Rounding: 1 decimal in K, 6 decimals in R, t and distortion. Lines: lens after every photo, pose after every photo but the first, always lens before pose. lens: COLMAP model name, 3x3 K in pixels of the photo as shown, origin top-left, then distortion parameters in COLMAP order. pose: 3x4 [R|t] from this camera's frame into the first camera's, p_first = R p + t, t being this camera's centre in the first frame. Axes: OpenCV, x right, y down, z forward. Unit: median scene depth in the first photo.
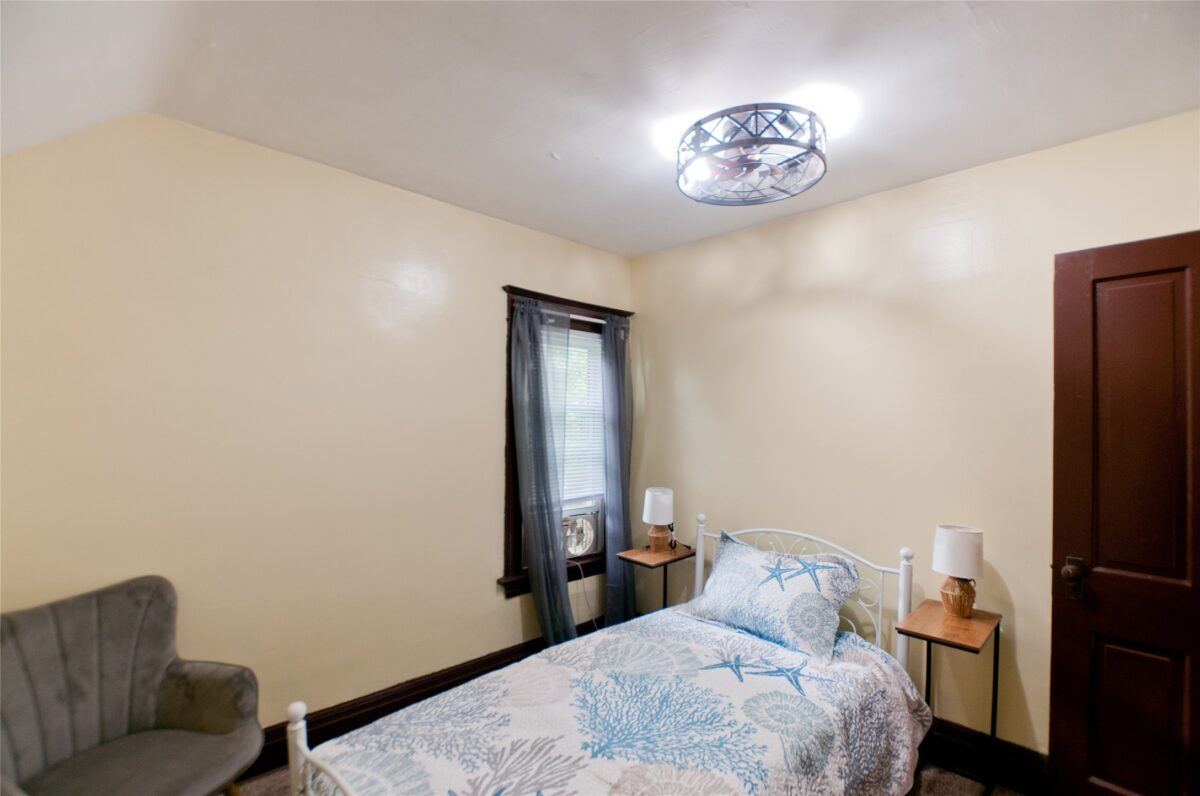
lens RADIAL K [[536.8, 0, 598.5], [0, 536.8, 415.9], [0, 0, 1]] dist [-0.017657, -0.000013]
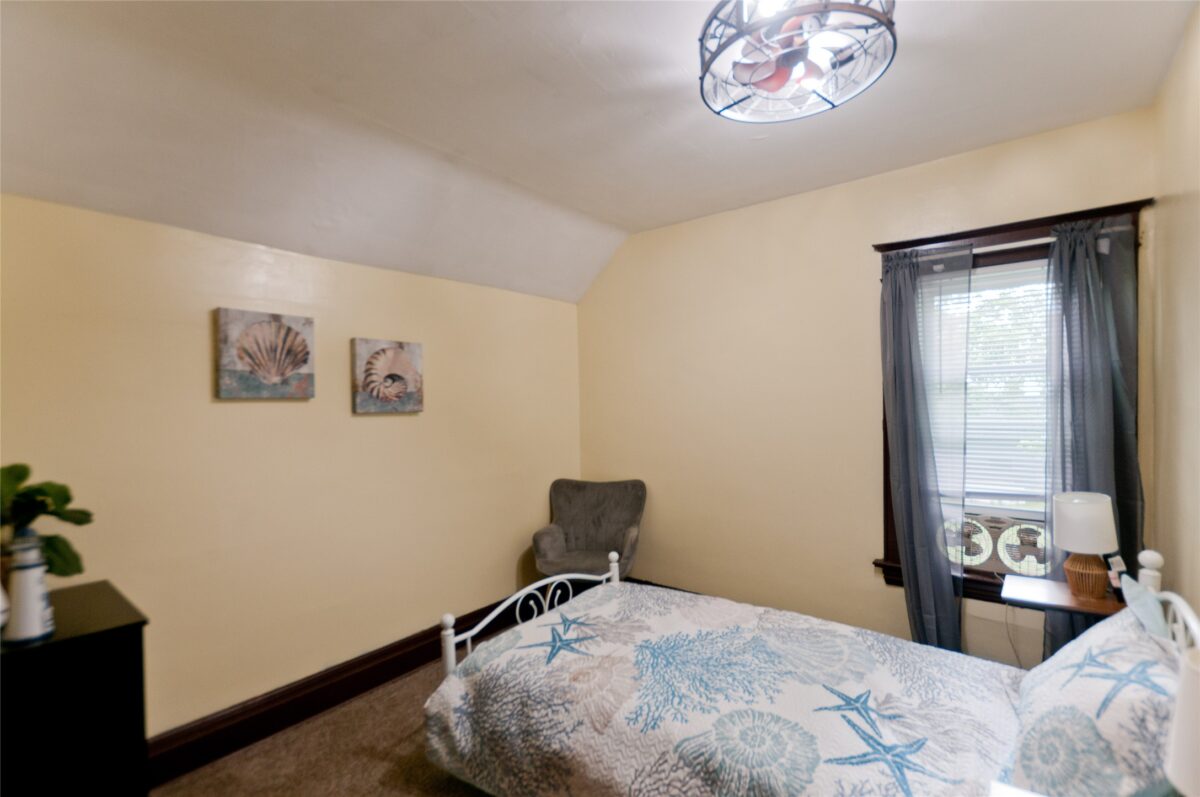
lens RADIAL K [[530.1, 0, 598.7], [0, 530.1, 412.5], [0, 0, 1]] dist [0.016809, -0.006257]
pose [[0.150222, 0.007986, -0.988620, 0.850743], [0.019588, 0.999747, 0.011052, 0.032792], [0.988458, -0.021026, 0.150027, 0.486446]]
